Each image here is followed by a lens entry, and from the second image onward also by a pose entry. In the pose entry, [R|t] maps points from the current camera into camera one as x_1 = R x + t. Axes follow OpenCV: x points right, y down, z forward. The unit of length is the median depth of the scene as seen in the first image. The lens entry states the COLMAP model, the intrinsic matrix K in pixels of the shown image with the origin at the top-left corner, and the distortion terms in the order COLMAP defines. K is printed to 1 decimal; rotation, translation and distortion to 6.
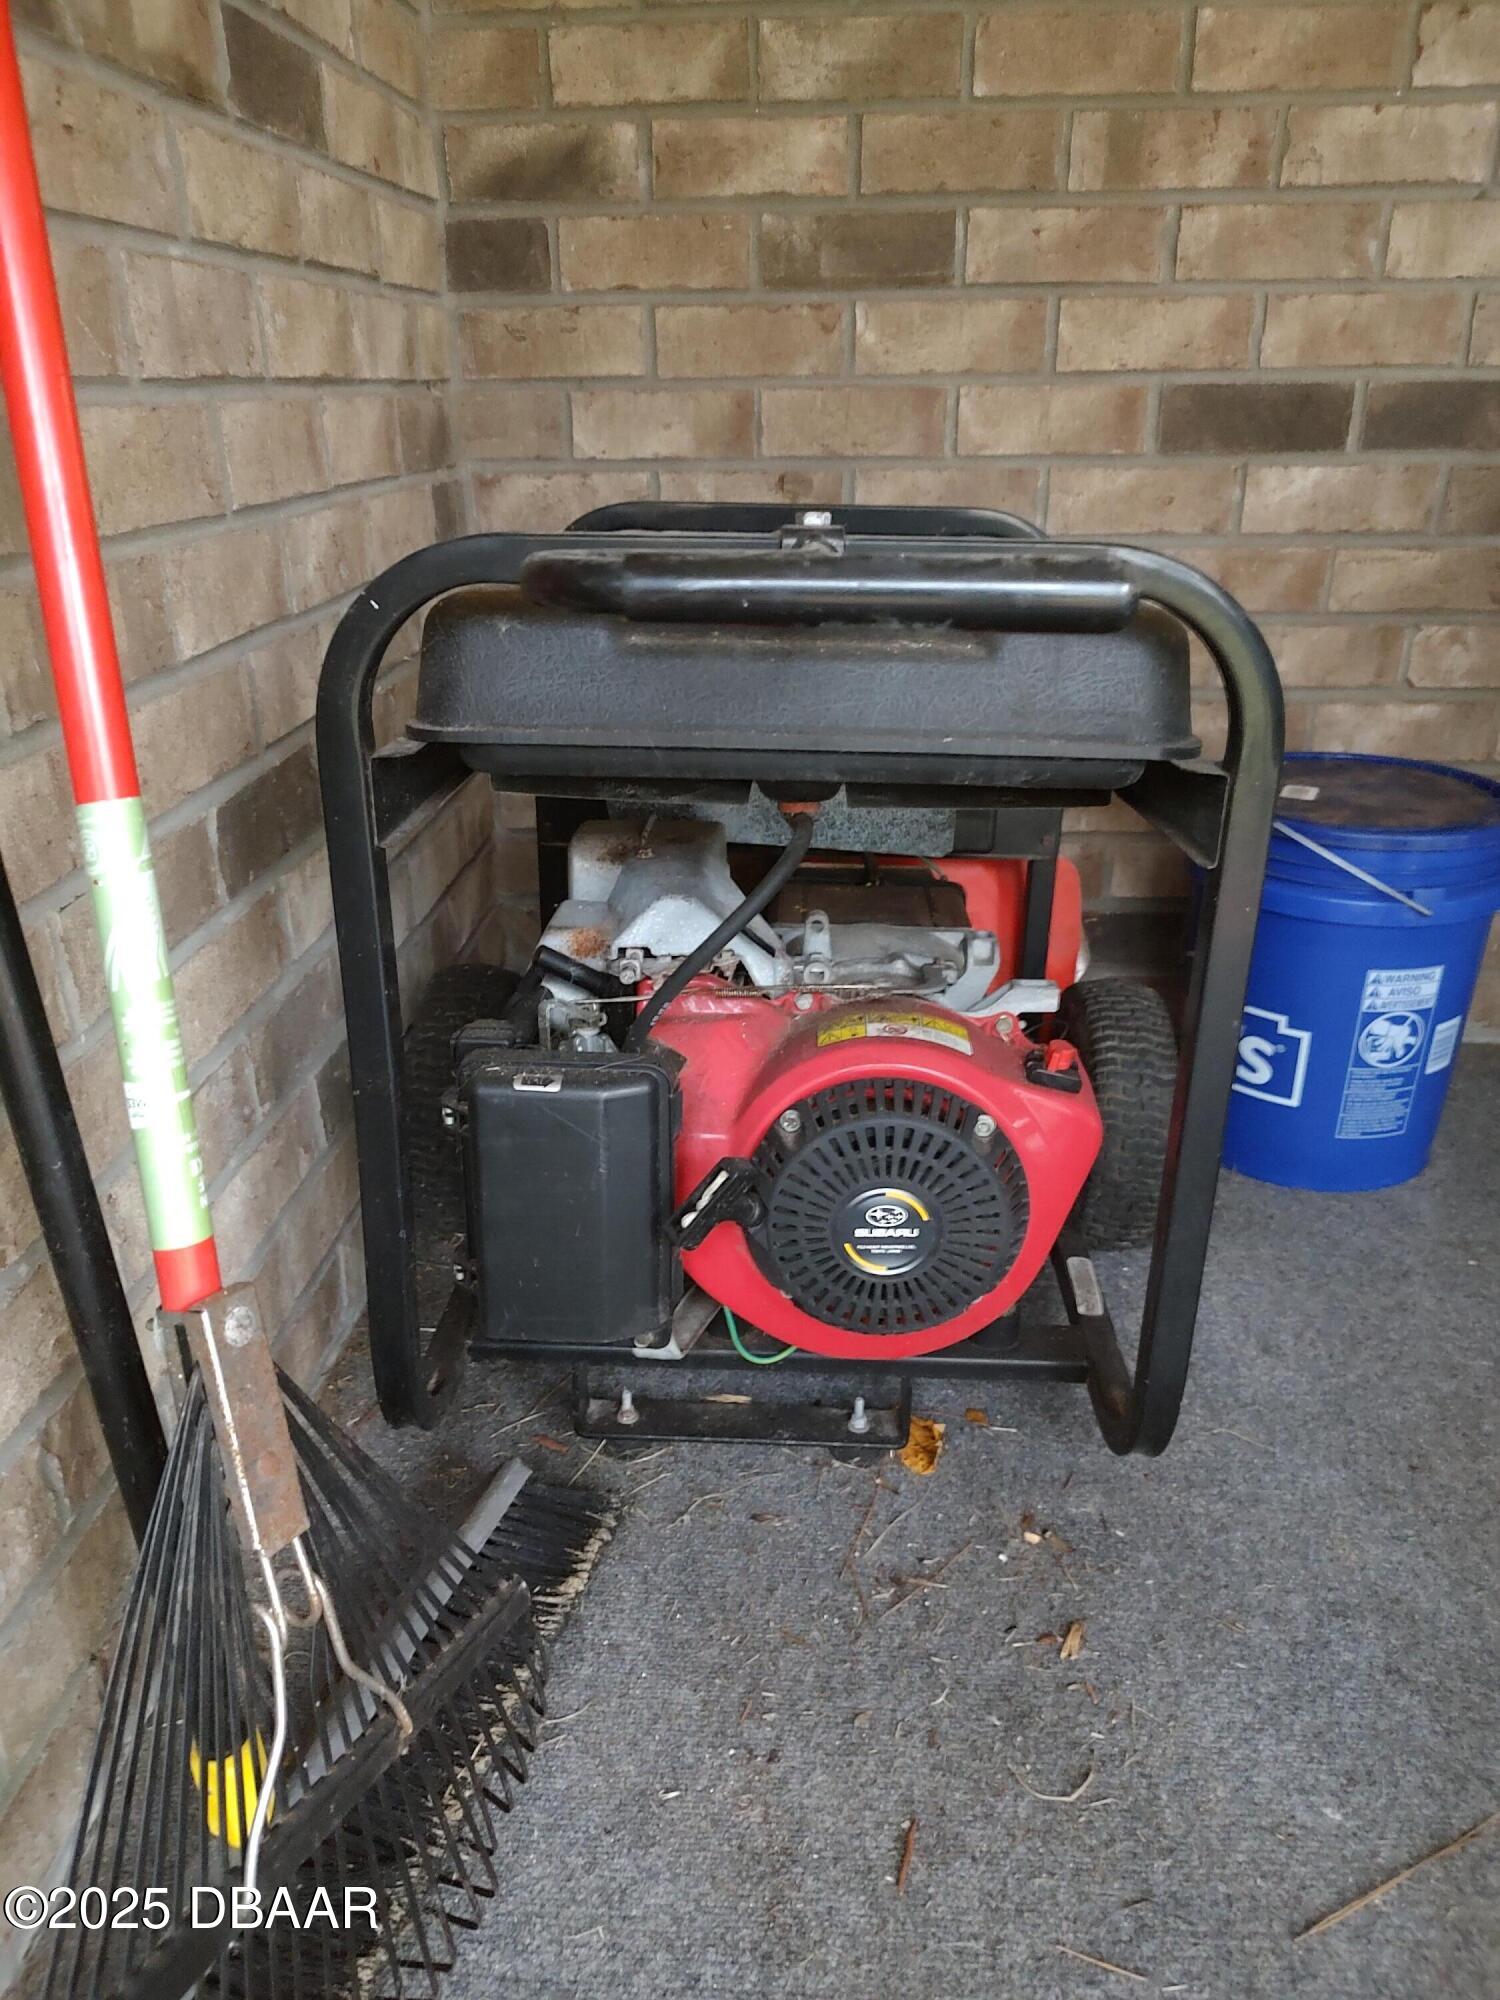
lens RADIAL K [[1428.9, 0, 750.0], [0, 1428.9, 1000.0], [0, 0, 1]] dist [-0.002006, 0.001098]
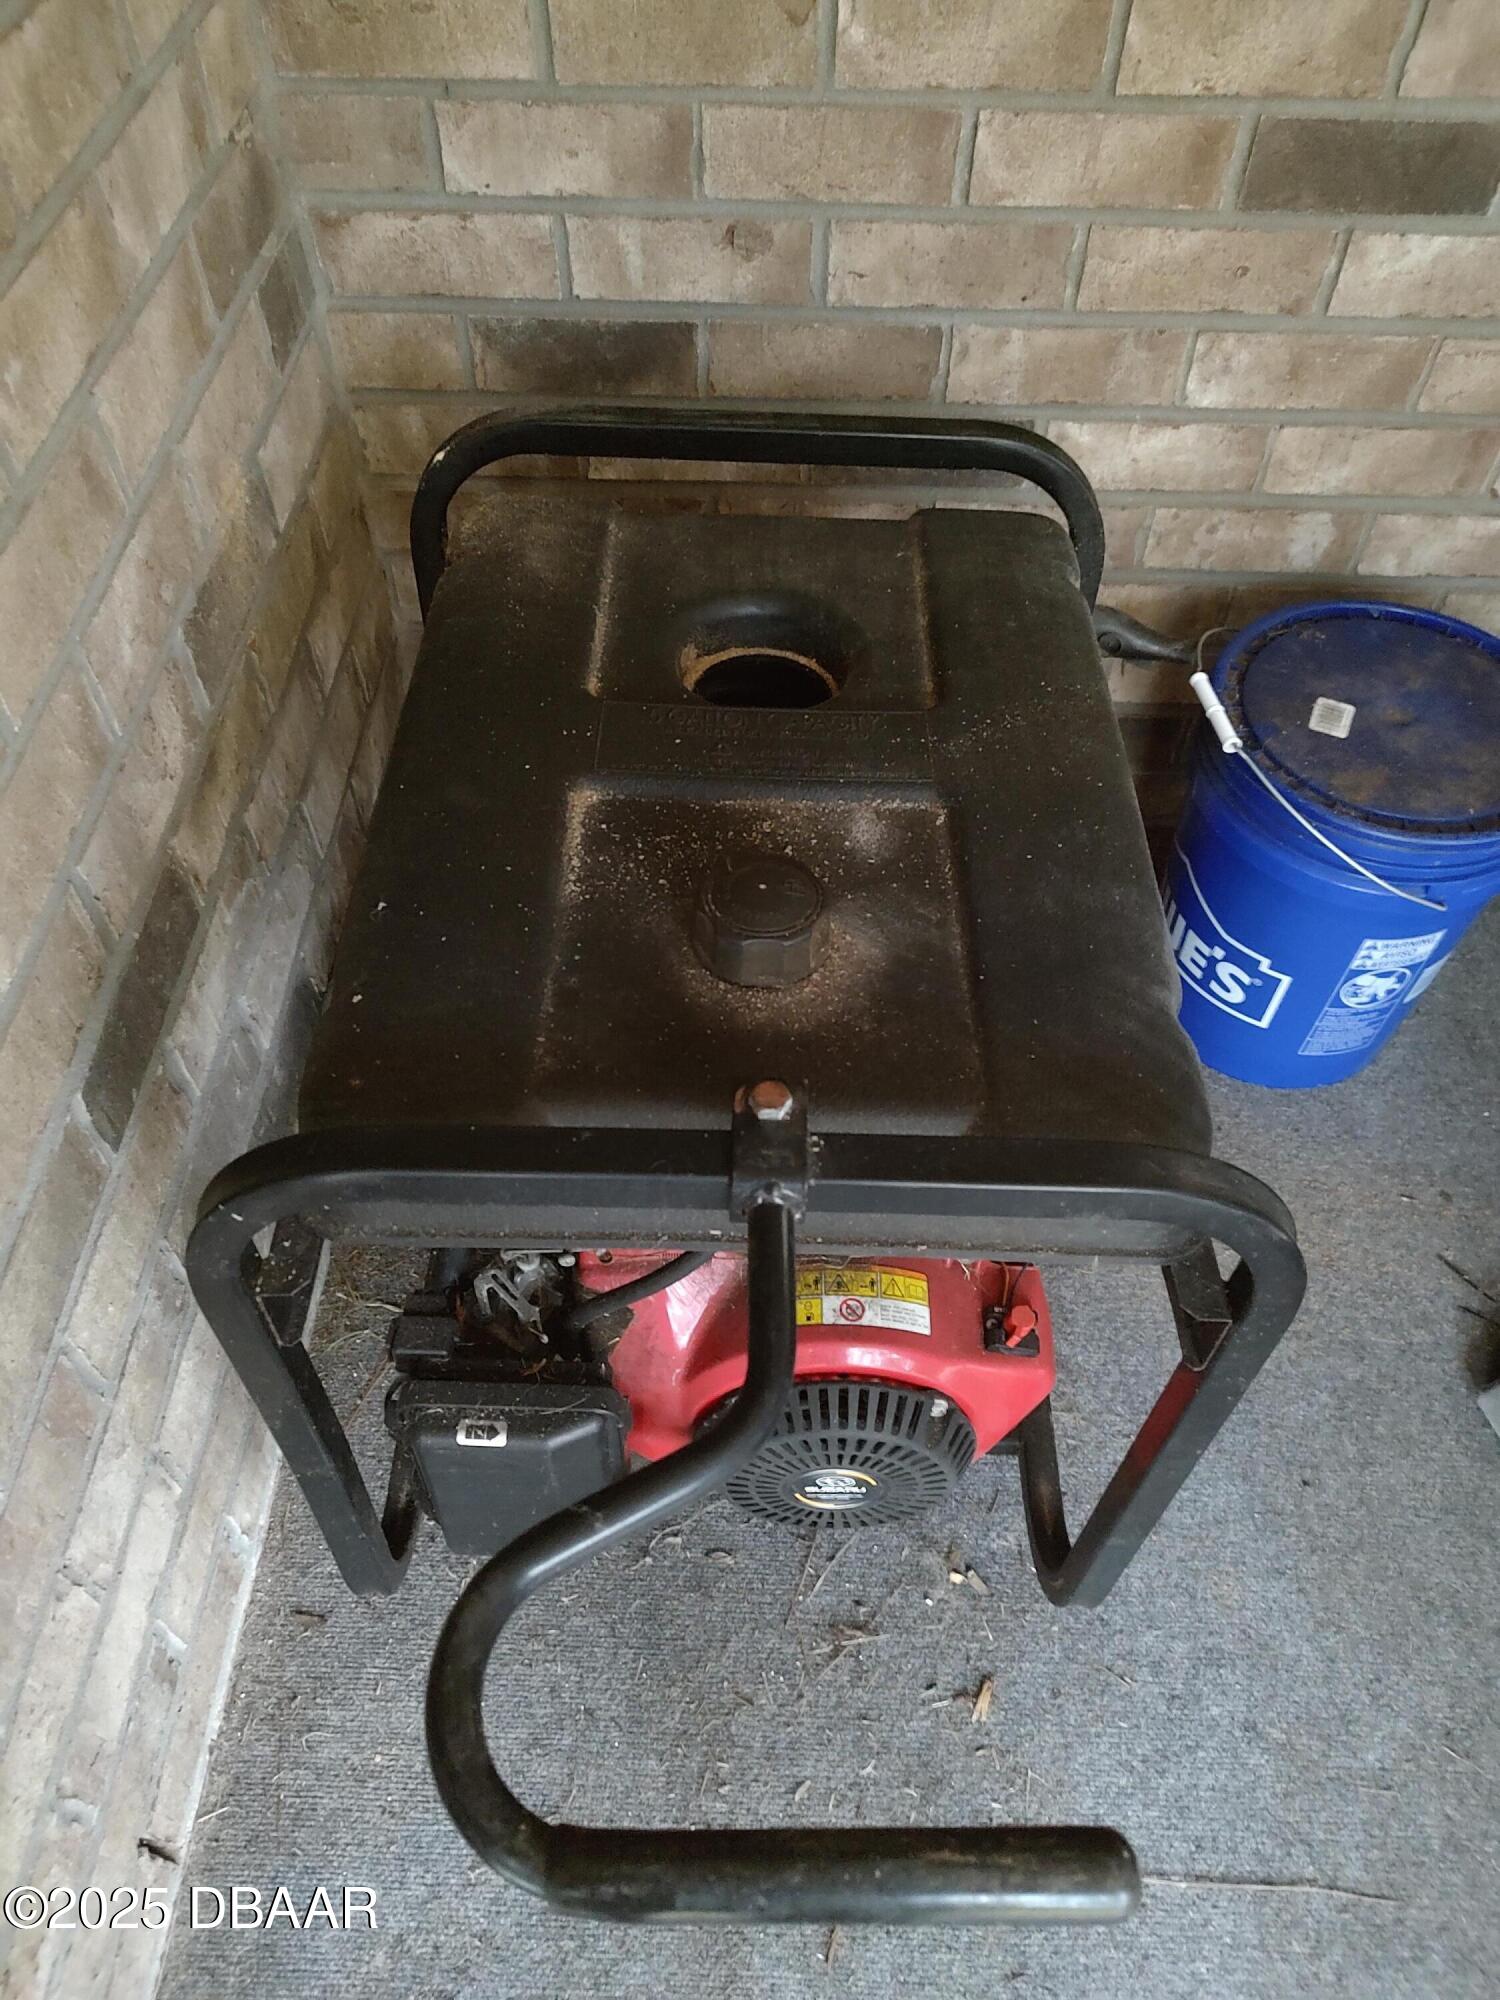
lens RADIAL K [[1428.9, 0, 750.0], [0, 1428.9, 1000.0], [0, 0, 1]] dist [-0.002006, 0.001098]
pose [[0.999424, -0.012506, 0.031551, 0.005217], [-0.004189, 0.877067, 0.480350, -0.549297], [-0.033679, -0.480205, 0.876509, 0.232894]]
